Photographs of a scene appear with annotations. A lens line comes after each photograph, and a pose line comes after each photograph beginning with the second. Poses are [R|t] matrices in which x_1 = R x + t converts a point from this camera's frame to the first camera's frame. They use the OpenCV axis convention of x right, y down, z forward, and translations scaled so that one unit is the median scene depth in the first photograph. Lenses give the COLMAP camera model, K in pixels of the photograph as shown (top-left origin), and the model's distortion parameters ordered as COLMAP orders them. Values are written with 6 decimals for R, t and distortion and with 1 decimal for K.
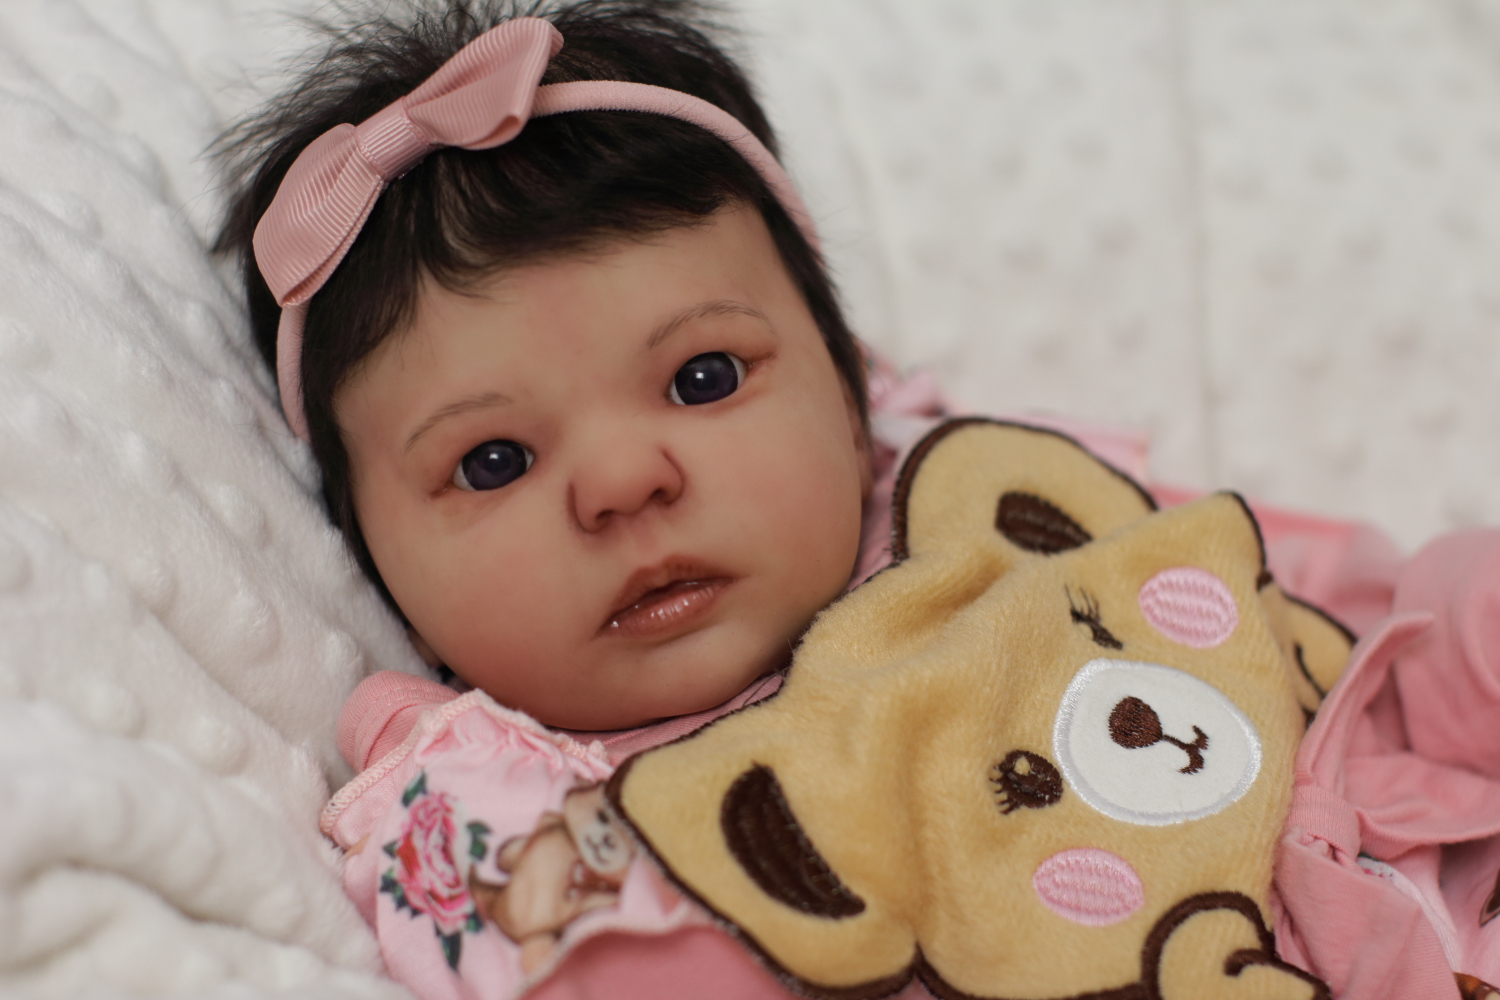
lens RADIAL K [[3429.2, 0, 739.4], [0, 3429.2, 499.8], [0, 0, 1]] dist [-0.165605, 0.000000]
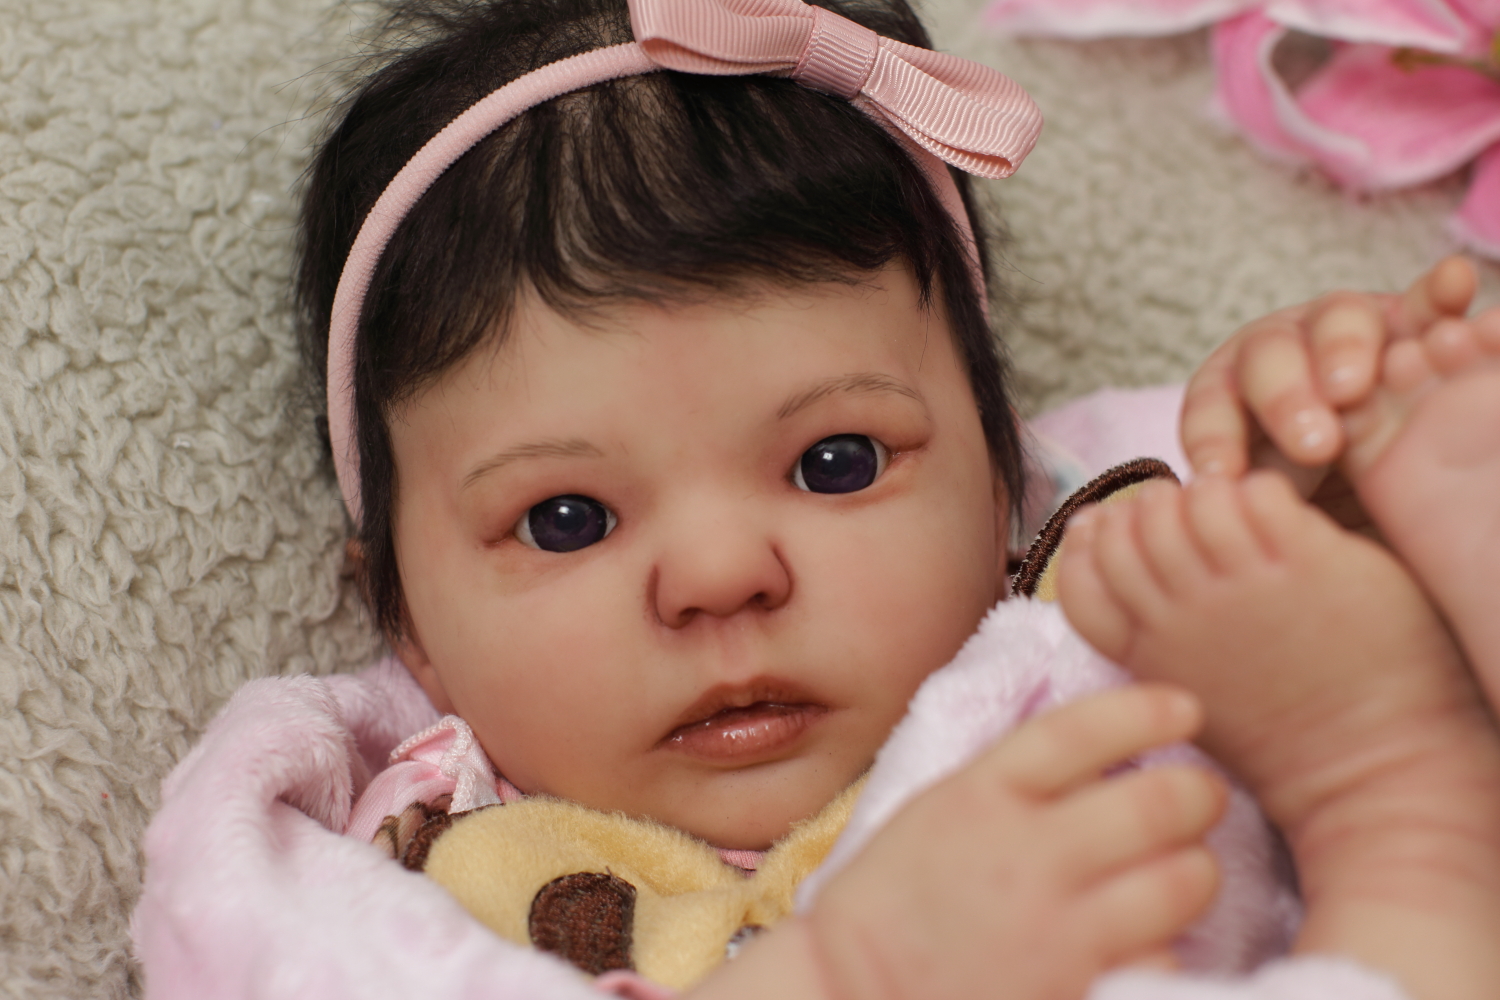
lens RADIAL K [[3429.2, 0, 747.5], [0, 3429.2, 509.1], [0, 0, 1]] dist [-0.165605, 0.000000]
pose [[0.984364, 0.176125, 0.002565, -0.031834], [-0.175920, 0.982274, 0.064733, -0.074589], [0.008882, -0.064172, 0.997899, 0.178859]]
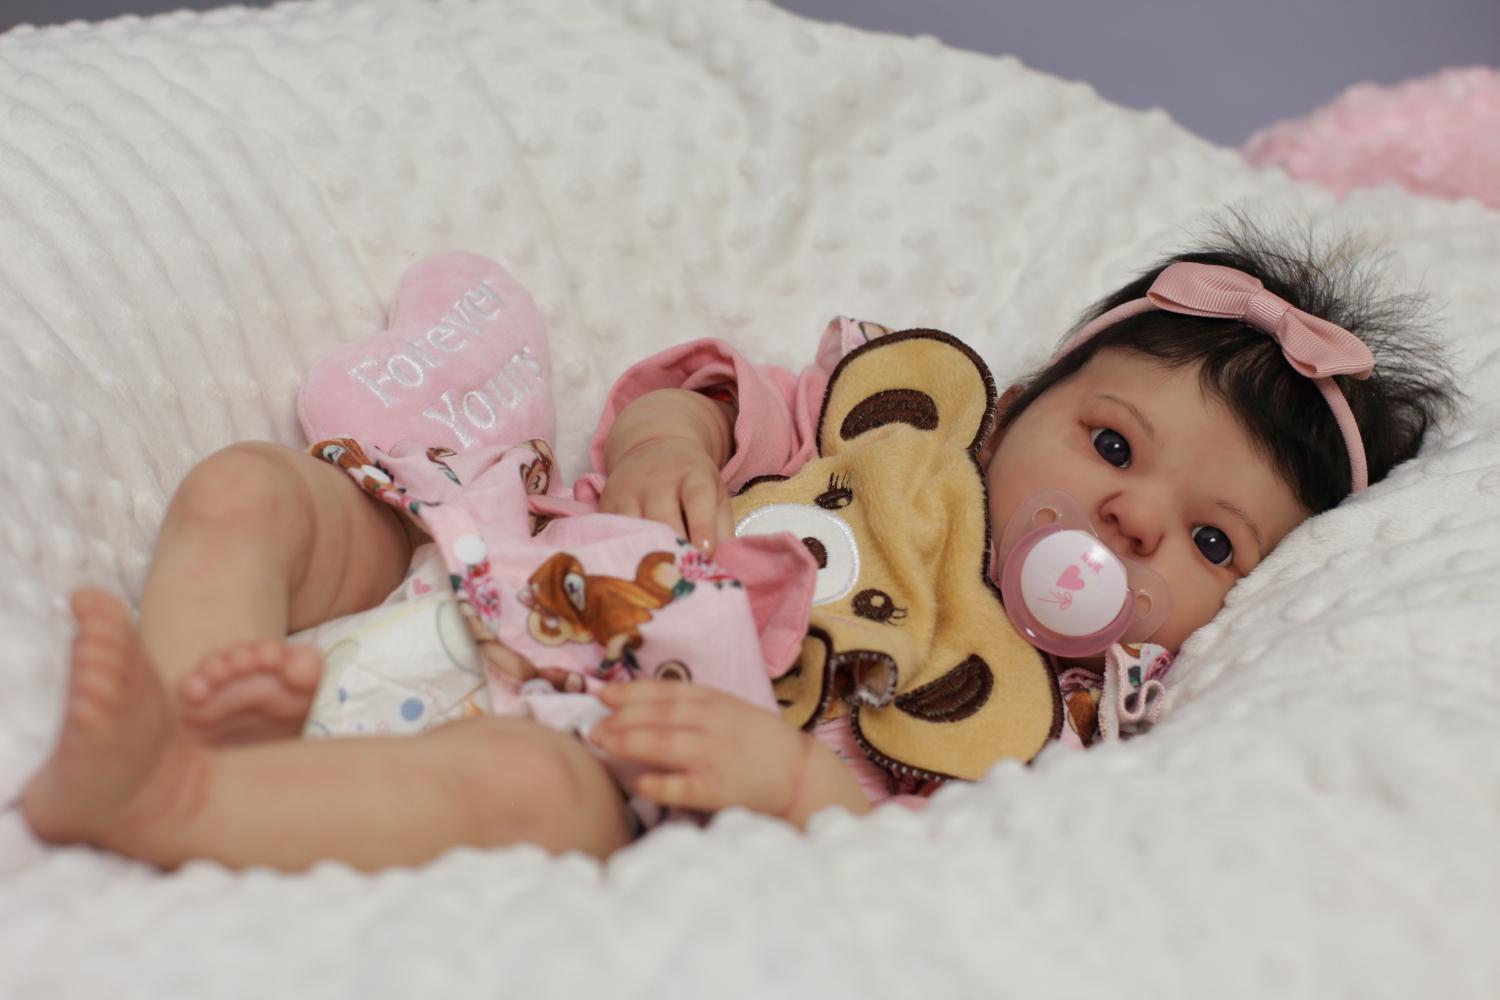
lens RADIAL K [[3429.2, 0, 743.6], [0, 3429.2, 494.7], [0, 0, 1]] dist [-0.165605, 0.000000]
pose [[0.394172, 0.905526, -0.157008, 0.137836], [-0.914762, 0.403029, 0.027898, 0.115700], [0.088541, 0.132628, 0.987203, -0.639017]]
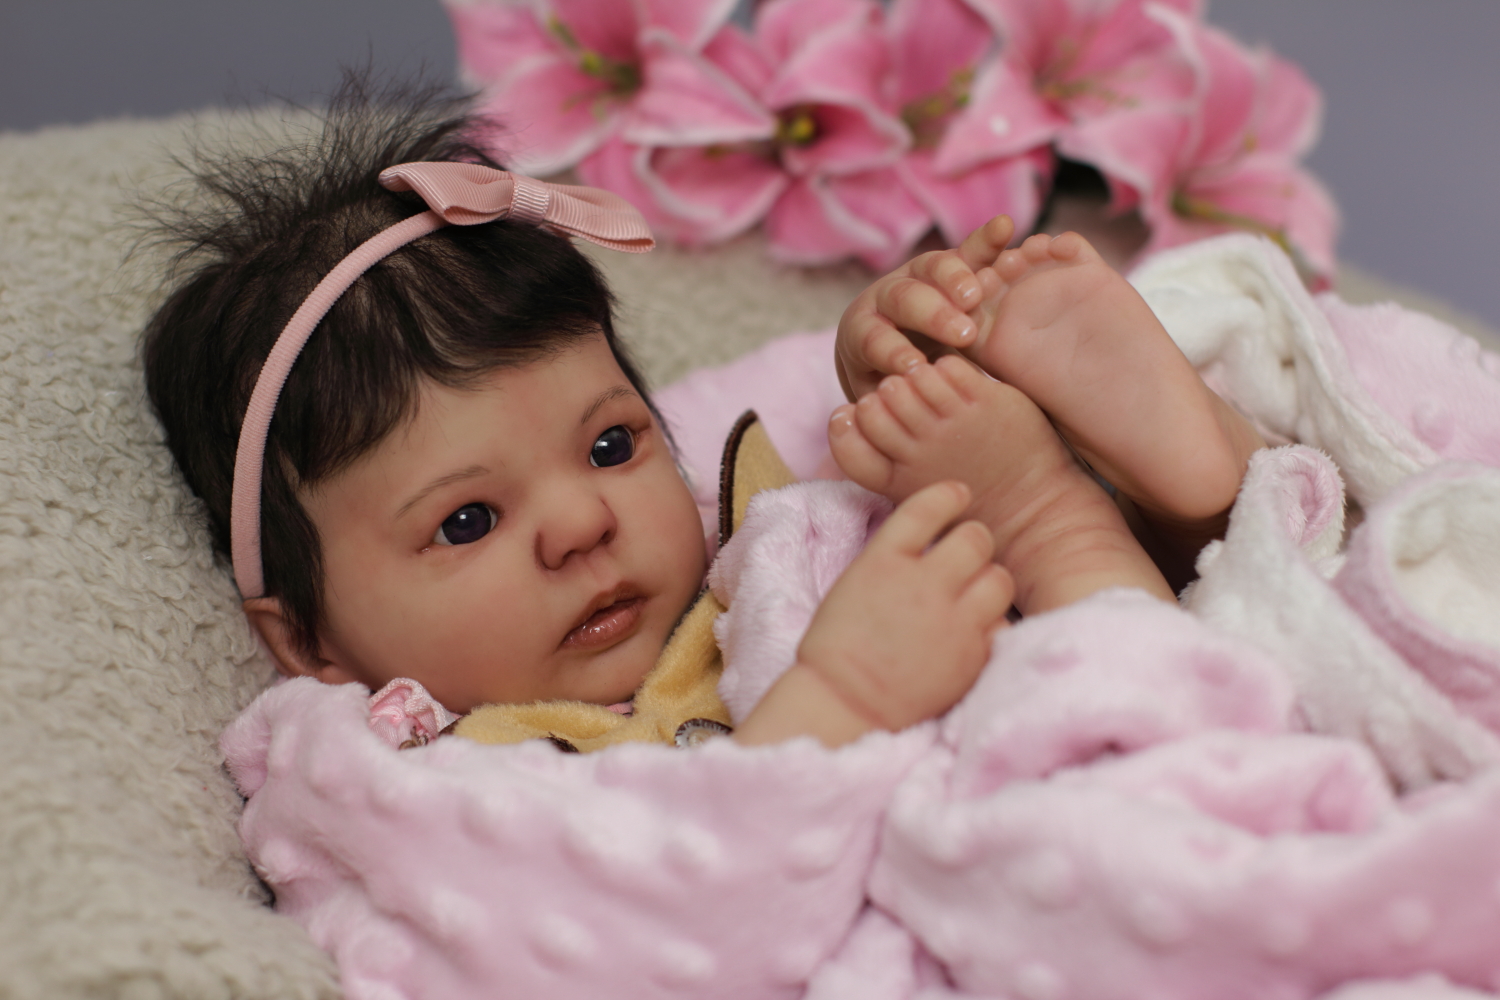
lens RADIAL K [[3429.2, 0, 758.4], [0, 3429.2, 491.5], [0, 0, 1]] dist [-0.165605, 0.000000]
pose [[0.910184, -0.065414, 0.409007, -0.495557], [0.082111, 0.996349, -0.023374, 0.016740], [-0.405985, 0.054858, 0.912232, -0.207182]]
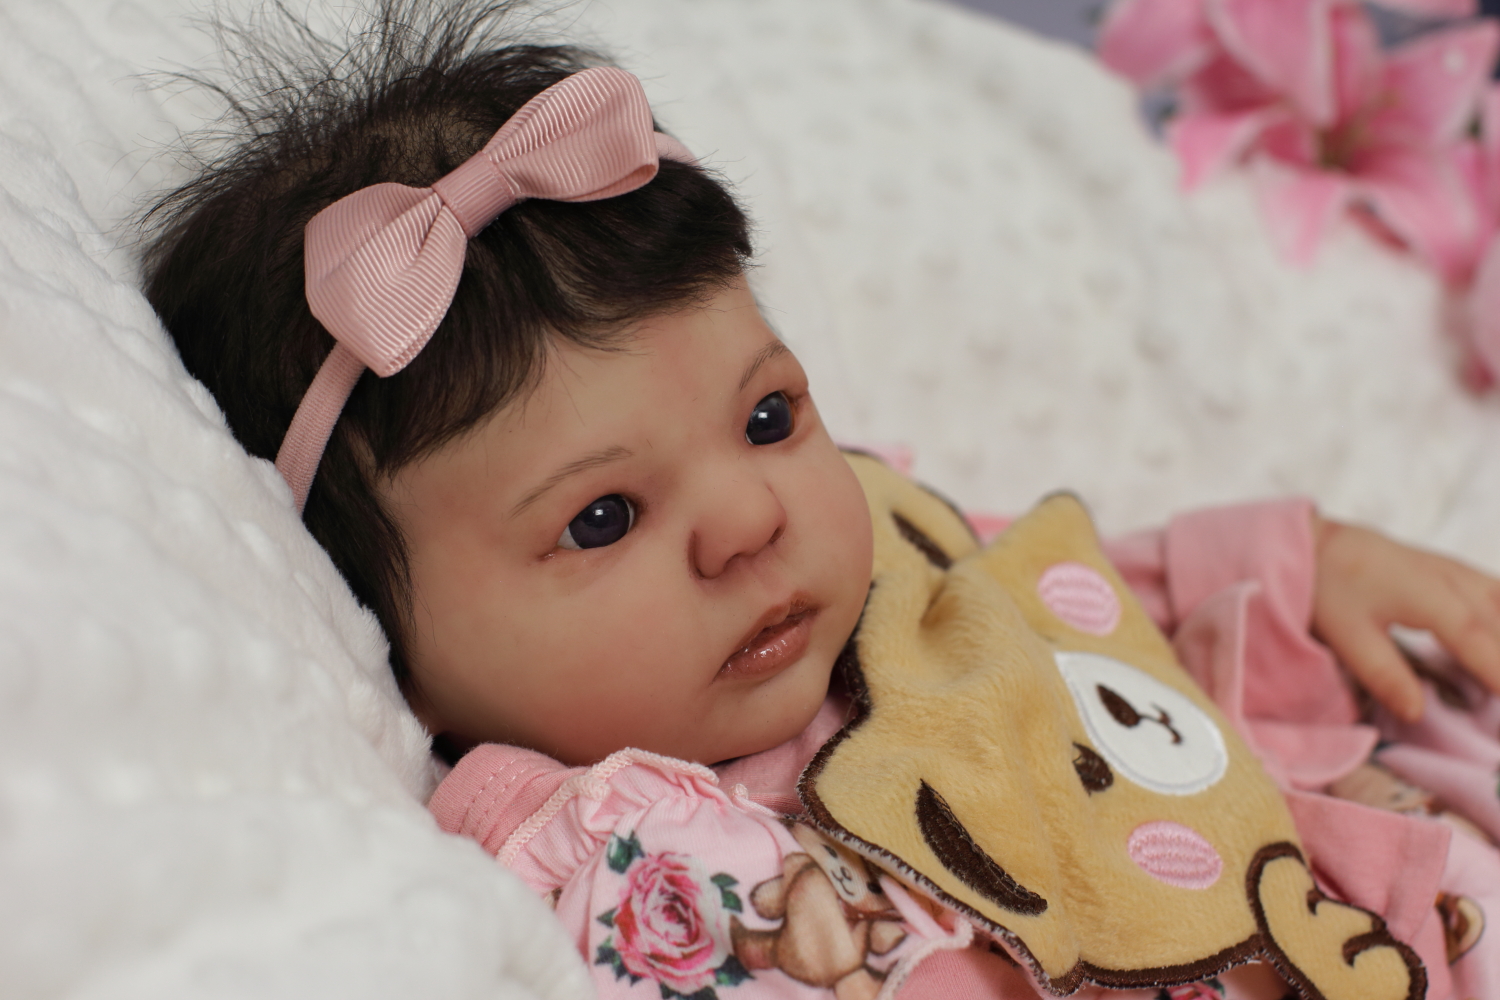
lens RADIAL K [[3429.2, 0, 734.8], [0, 3429.2, 502.1], [0, 0, 1]] dist [-0.165605, 0.000000]
pose [[0.860395, -0.088943, 0.501806, -0.535245], [0.097746, 0.995172, 0.008795, -0.020571], [-0.500166, 0.041483, 0.864935, 0.128254]]
